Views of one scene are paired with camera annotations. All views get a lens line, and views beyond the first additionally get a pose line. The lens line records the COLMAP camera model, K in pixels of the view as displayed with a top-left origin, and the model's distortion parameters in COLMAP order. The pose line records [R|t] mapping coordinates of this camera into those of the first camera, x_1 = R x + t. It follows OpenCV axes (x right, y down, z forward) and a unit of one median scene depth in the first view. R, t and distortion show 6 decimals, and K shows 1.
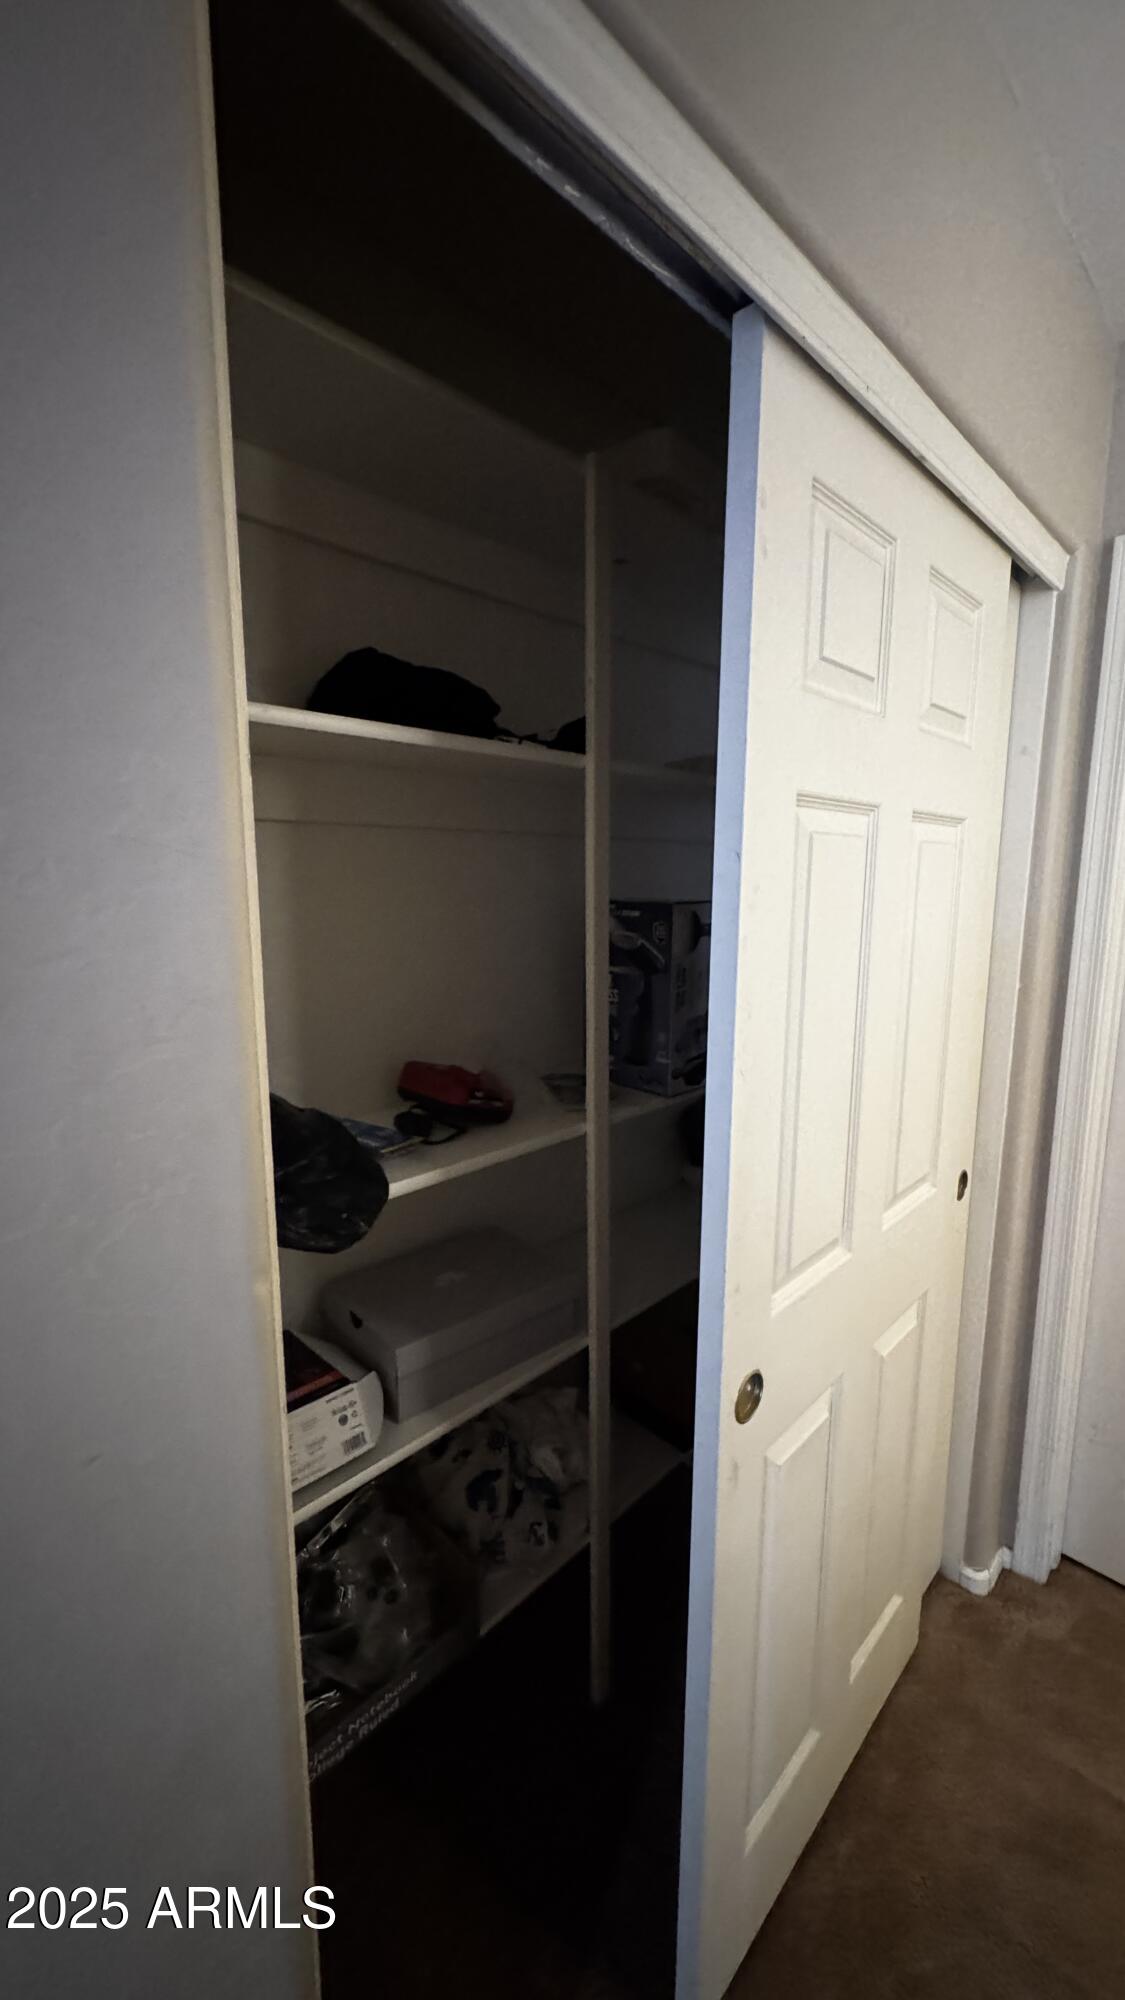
lens RADIAL K [[796.8, 0, 562.5], [0, 796.8, 1000.0], [0, 0, 1]] dist [0.000442, 0.000279]
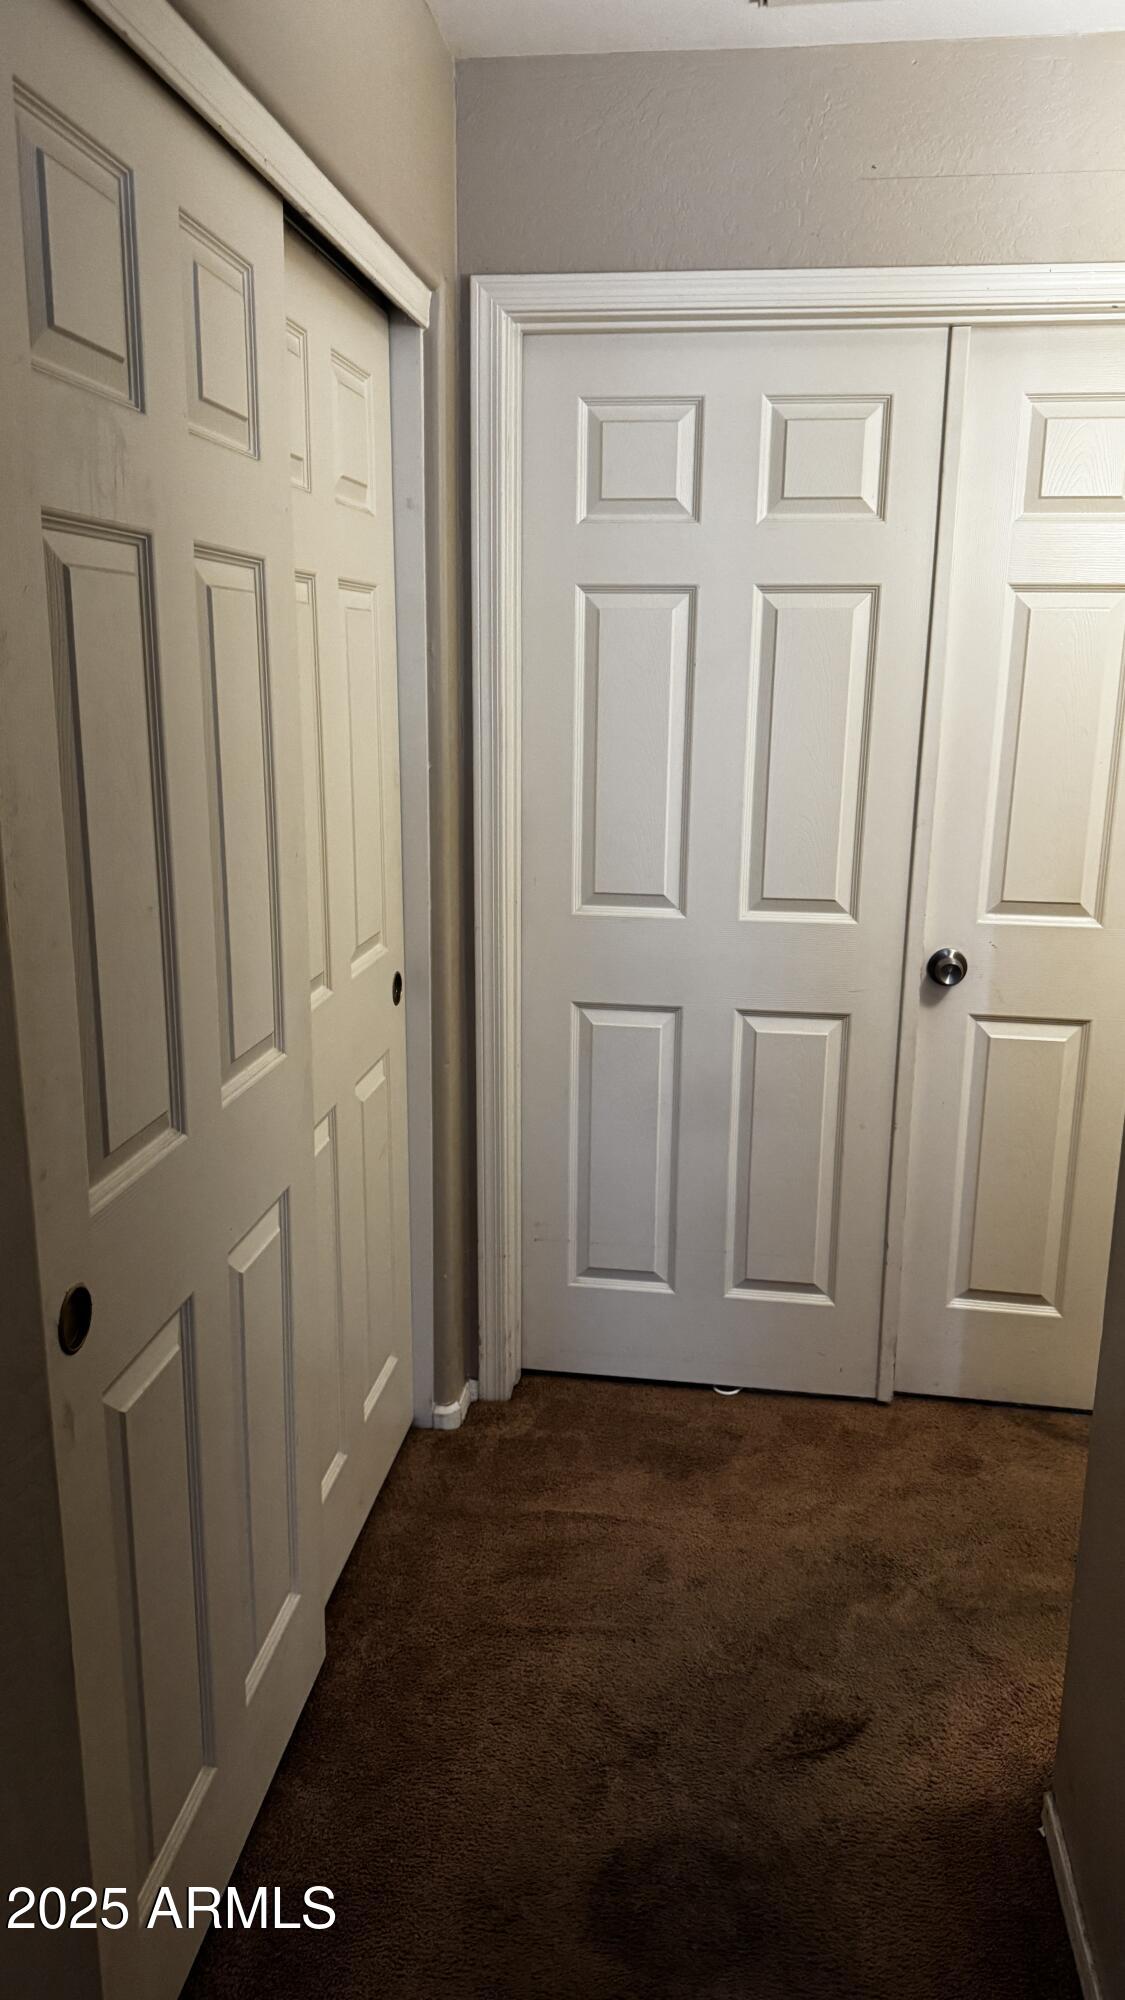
lens RADIAL K [[1418.3, 0, 562.5], [0, 1418.3, 1000.0], [0, 0, 1]] dist [0.027205, -0.032208]
pose [[0.804804, -0.135055, 0.577971, -0.283281], [0.084634, 0.989930, 0.113468, 0.073457], [-0.587476, -0.042403, 0.808130, -0.422780]]
